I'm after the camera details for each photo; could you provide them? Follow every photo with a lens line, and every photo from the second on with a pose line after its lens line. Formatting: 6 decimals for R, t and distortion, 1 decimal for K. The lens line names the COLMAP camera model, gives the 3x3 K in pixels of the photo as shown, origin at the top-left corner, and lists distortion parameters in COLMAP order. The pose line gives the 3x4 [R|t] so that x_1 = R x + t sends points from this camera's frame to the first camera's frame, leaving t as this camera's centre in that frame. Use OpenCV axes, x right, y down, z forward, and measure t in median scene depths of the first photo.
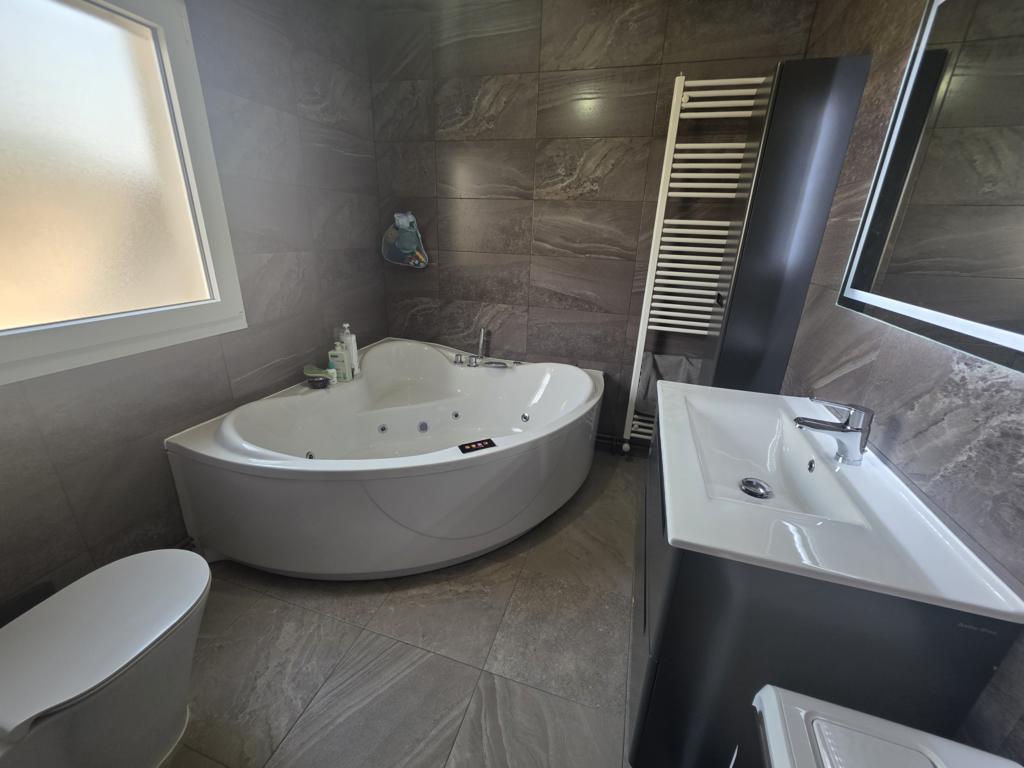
lens RADIAL K [[410.4, 0, 513.6], [0, 410.4, 381.4], [0, 0, 1]] dist [0.000139, -0.000011]
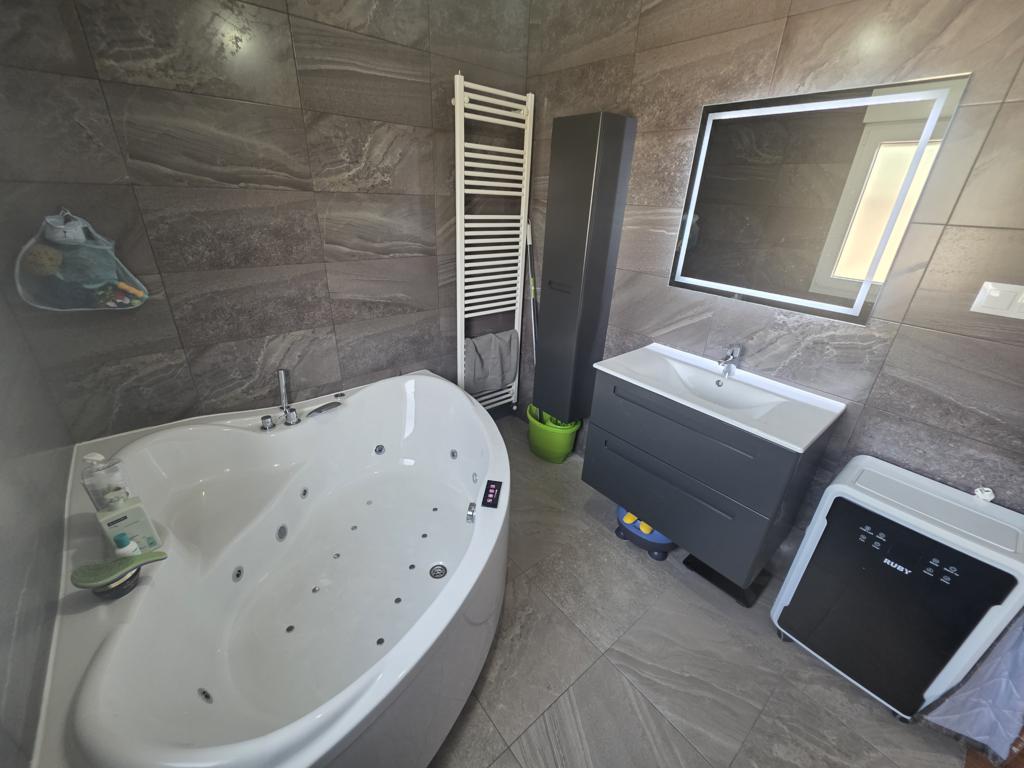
lens RADIAL K [[410.4, 0, 513.6], [0, 410.4, 381.4], [0, 0, 1]] dist [0.000139, -0.000011]
pose [[0.542147, -0.362553, 0.758045, -0.472032], [0.269941, 0.929458, 0.251476, -0.209326], [-0.795744, 0.068290, 0.601771, 0.270831]]
